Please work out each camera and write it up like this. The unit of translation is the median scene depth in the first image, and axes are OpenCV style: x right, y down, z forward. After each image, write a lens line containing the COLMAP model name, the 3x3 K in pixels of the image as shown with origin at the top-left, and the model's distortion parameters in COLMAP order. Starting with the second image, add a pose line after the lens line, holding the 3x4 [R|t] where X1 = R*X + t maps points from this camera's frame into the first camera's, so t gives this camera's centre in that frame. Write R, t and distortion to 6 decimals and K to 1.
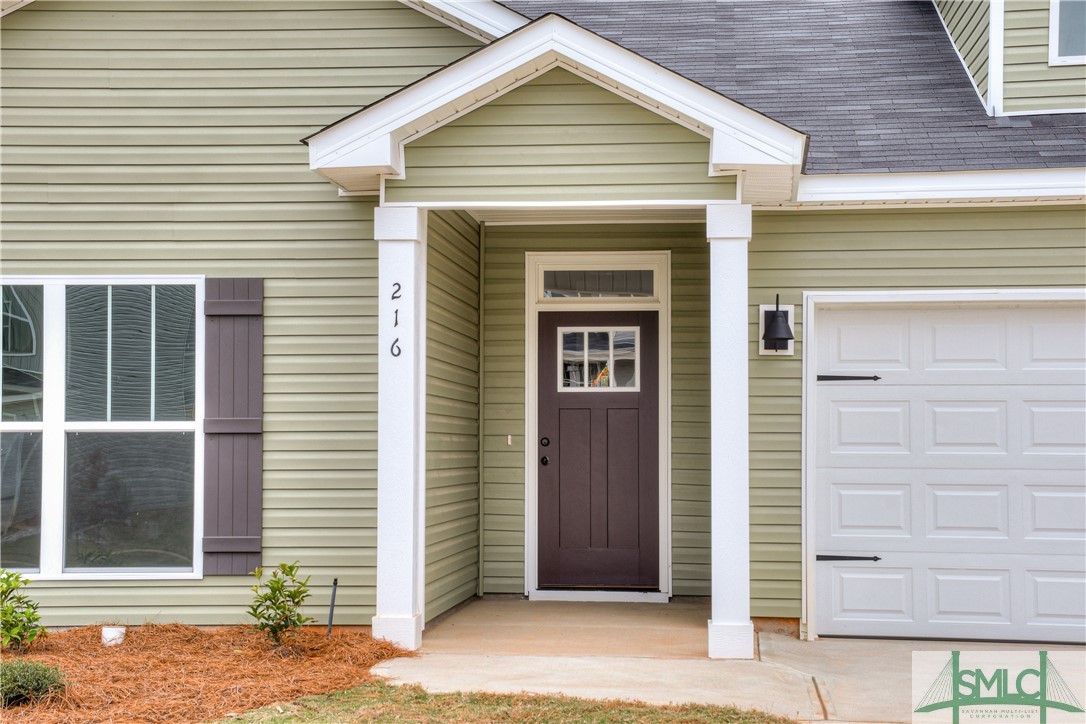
lens RADIAL K [[1886.2, 0, 544.4], [0, 1886.2, 368.7], [0, 0, 1]] dist [0.311433, 0.119493]
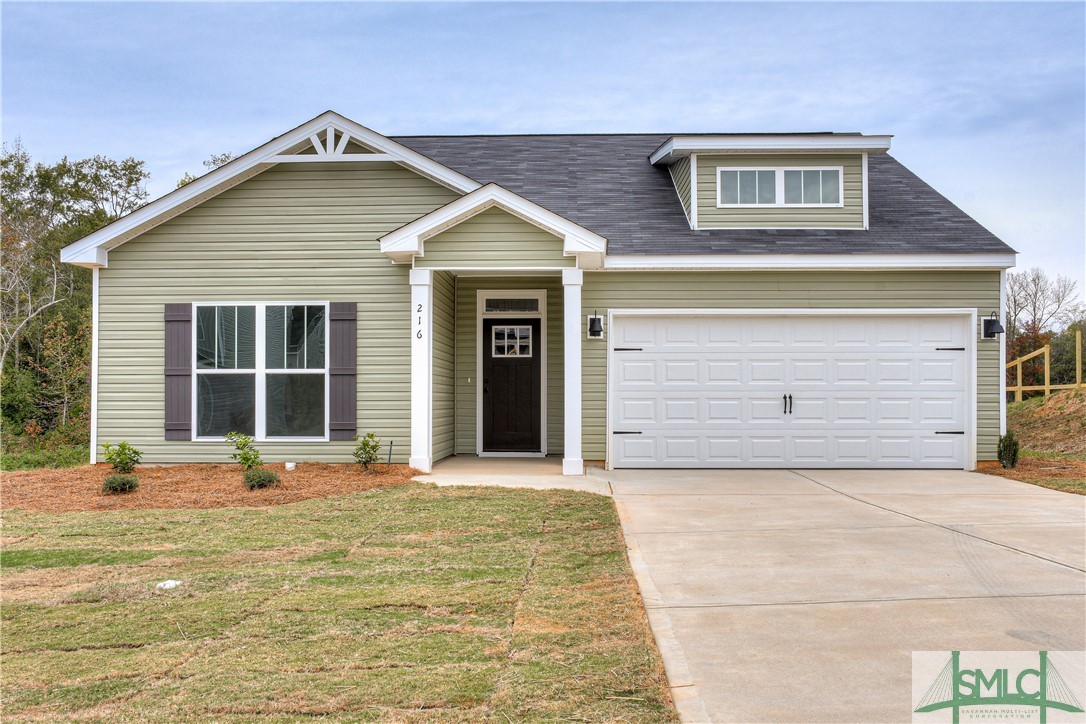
lens RADIAL K [[1070.6, 0, 543.0], [0, 1070.6, 362.0], [0, 0, 1]] dist [-0.014449, 0.000581]
pose [[0.998104, 0.000206, 0.061556, -0.012111], [-0.000664, 0.999972, 0.007414, 0.010713], [-0.061553, -0.007441, 0.998076, -0.219178]]
